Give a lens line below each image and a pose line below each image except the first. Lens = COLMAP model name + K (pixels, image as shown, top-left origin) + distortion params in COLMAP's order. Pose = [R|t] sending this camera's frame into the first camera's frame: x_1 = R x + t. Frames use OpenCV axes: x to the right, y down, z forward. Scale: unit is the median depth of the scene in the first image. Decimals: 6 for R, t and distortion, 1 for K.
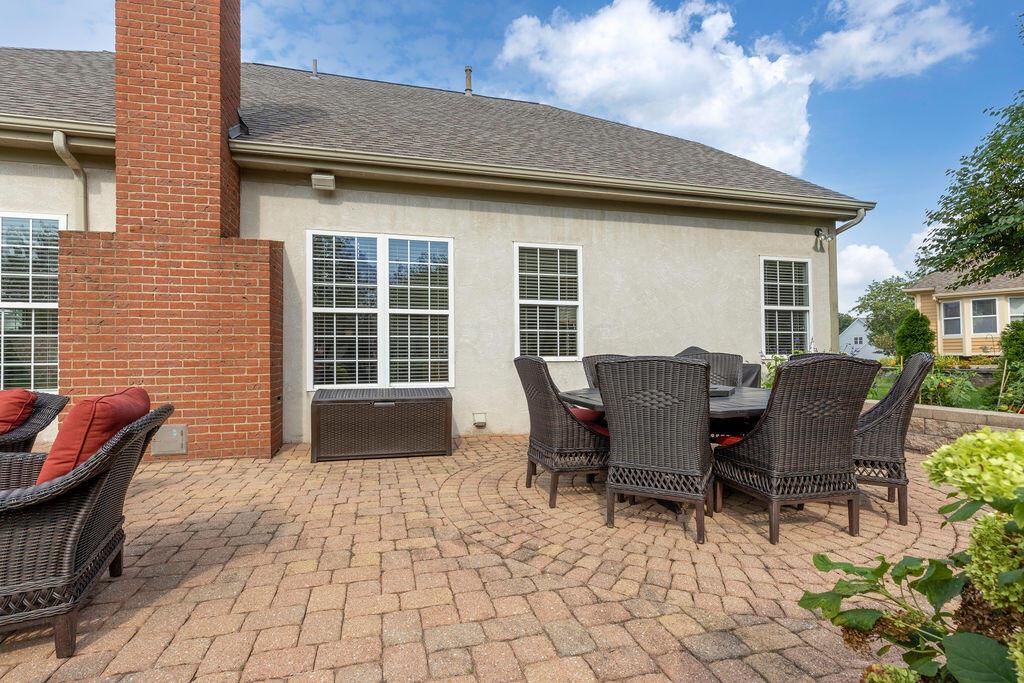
lens RADIAL K [[491.0, 0, 547.6], [0, 491.0, 349.6], [0, 0, 1]] dist [0.002871, 0.000262]
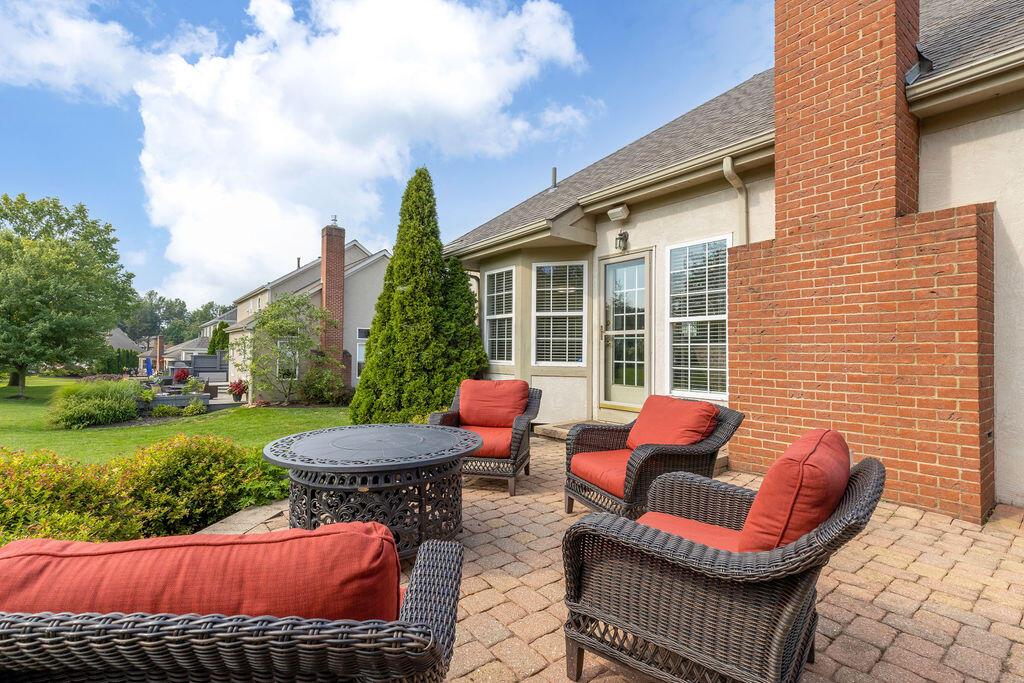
lens RADIAL K [[471.0, 0, 488.4], [0, 471.0, 346.8], [0, 0, 1]] dist [0.002239, 0.000336]
pose [[0.340871, 0.004651, -0.940099, -0.171119], [0.007350, 0.999944, 0.007612, -0.032412], [0.940081, -0.009504, 0.340818, 0.130428]]
